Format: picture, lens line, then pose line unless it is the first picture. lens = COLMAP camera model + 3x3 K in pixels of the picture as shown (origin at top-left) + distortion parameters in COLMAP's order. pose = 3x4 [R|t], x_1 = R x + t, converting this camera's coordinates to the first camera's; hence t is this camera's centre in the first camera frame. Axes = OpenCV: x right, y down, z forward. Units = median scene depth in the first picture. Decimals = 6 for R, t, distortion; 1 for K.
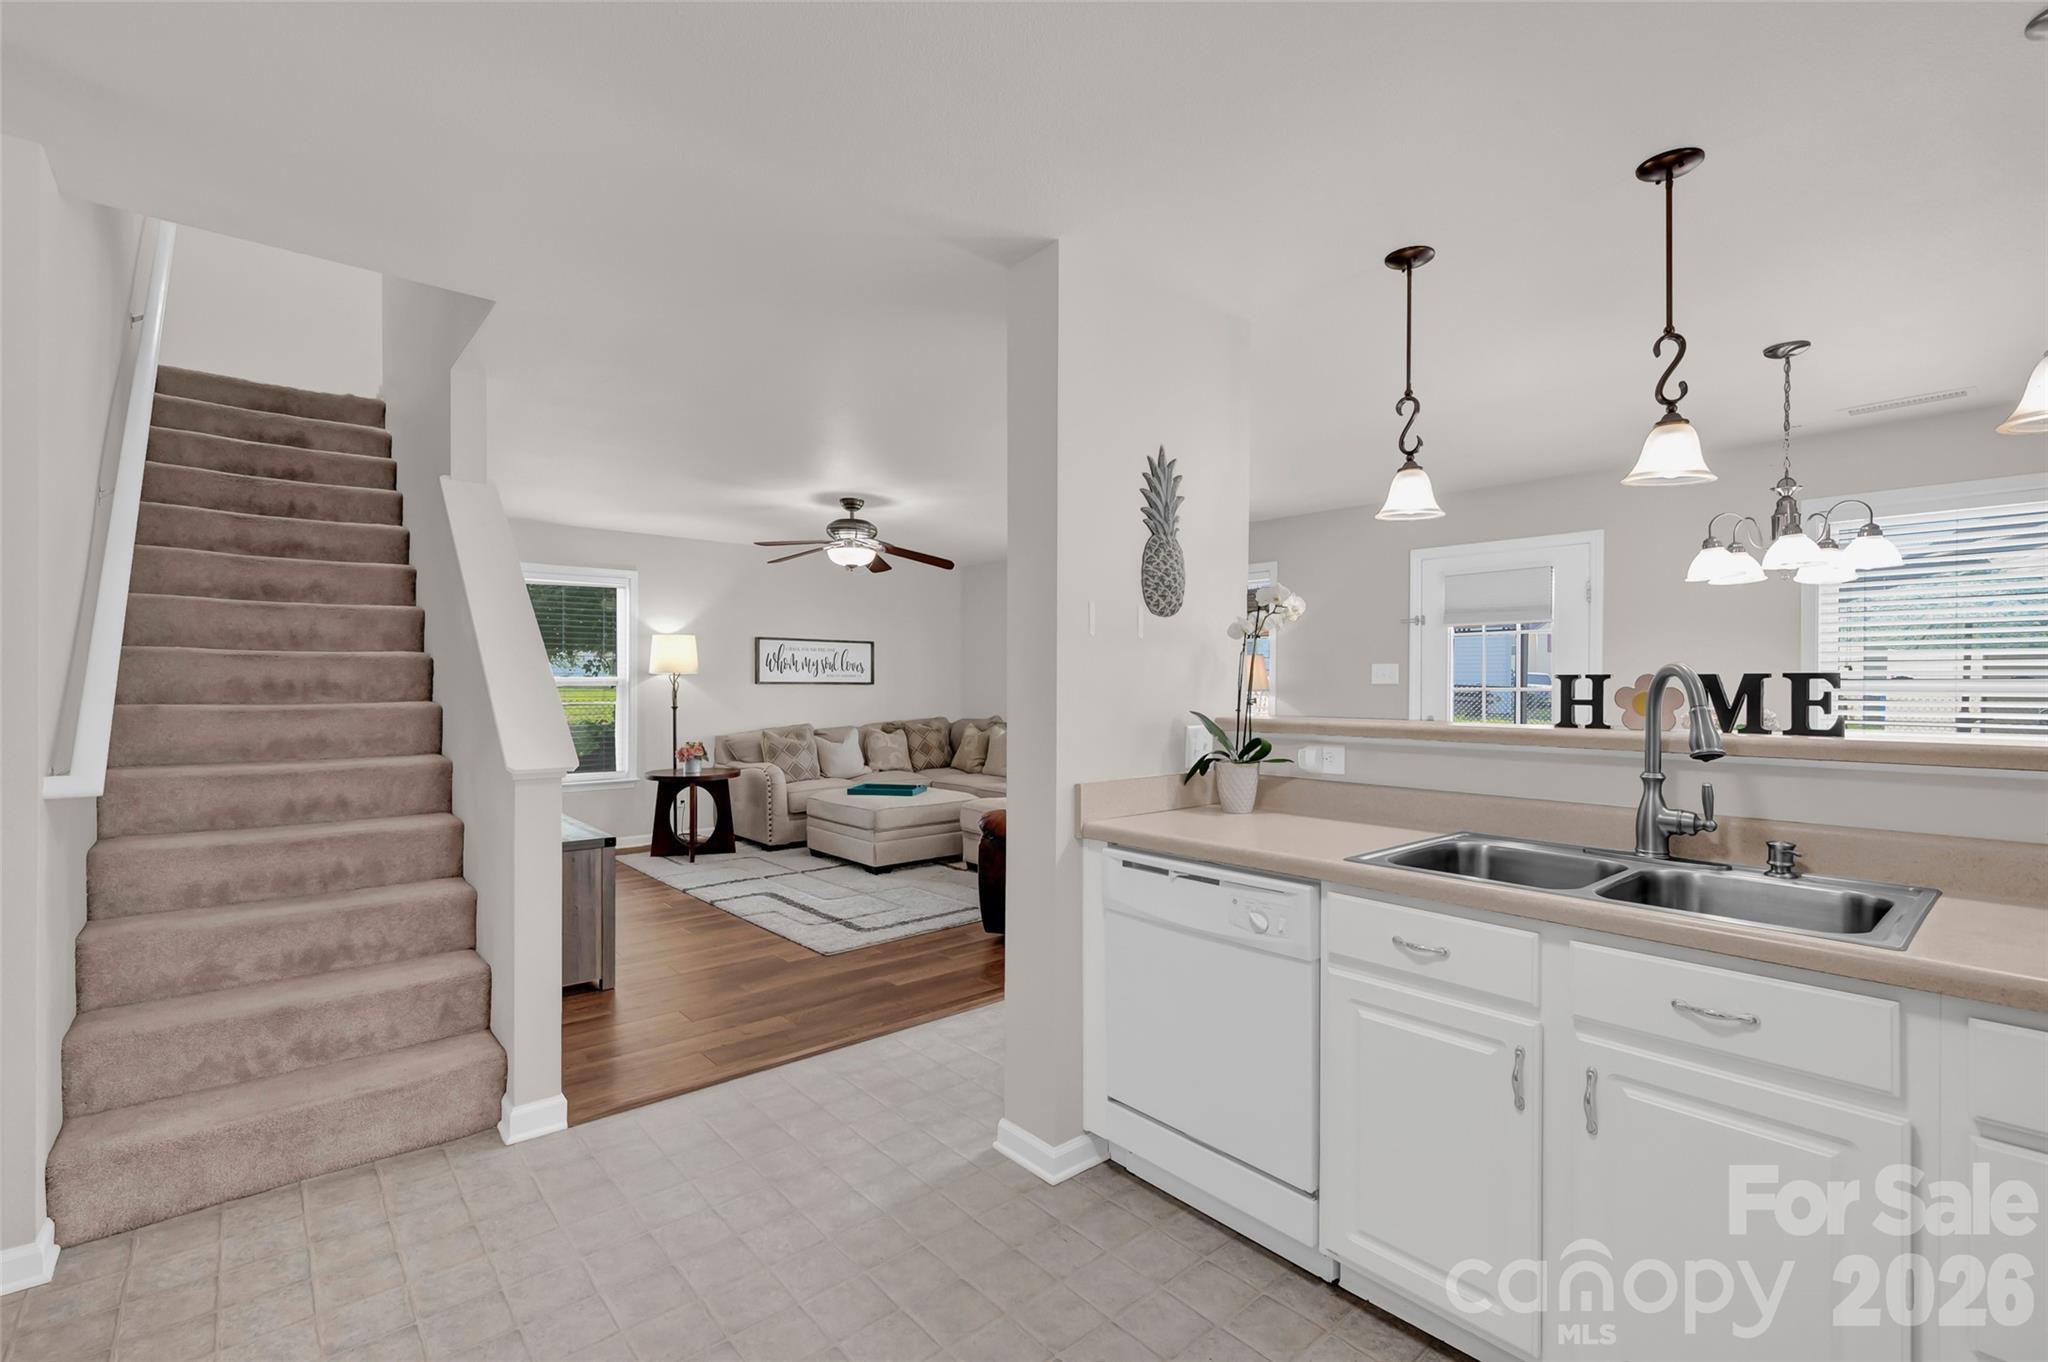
lens RADIAL K [[891.8, 0, 1008.8], [0, 891.8, 691.9], [0, 0, 1]] dist [0.015935, 0.000609]
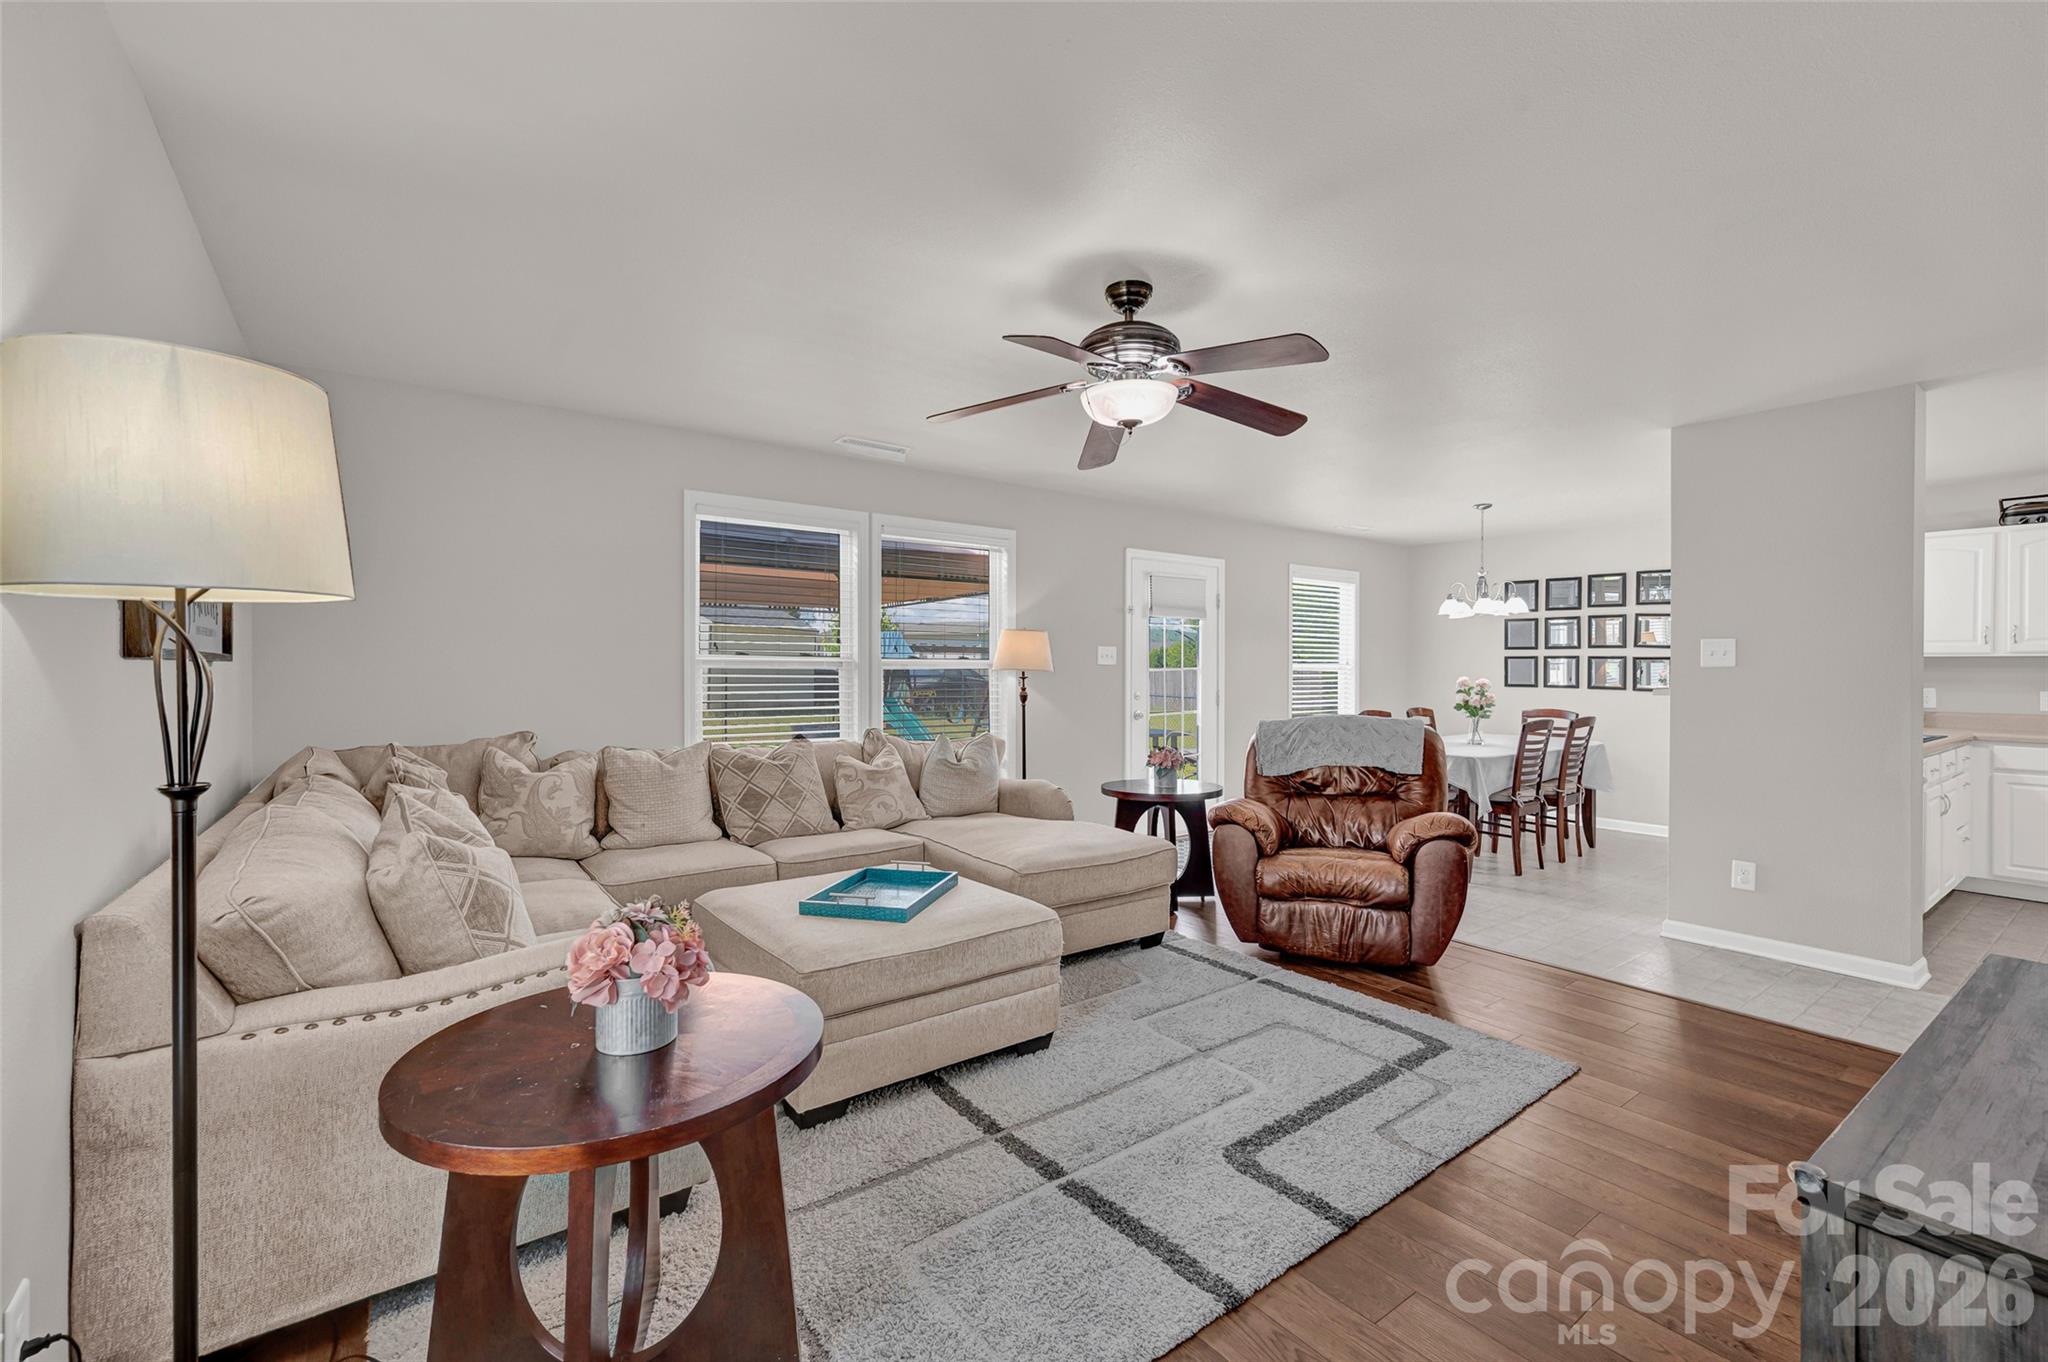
lens RADIAL K [[847.8, 0, 1056.9], [0, 847.8, 673.8], [0, 0, 1]] dist [-0.003296, 0.001415]
pose [[0.074845, -0.008893, 0.997156, -0.543635], [0.003772, 0.999956, 0.008634, -0.006409], [-0.997188, 0.003115, 0.074875, 0.843202]]
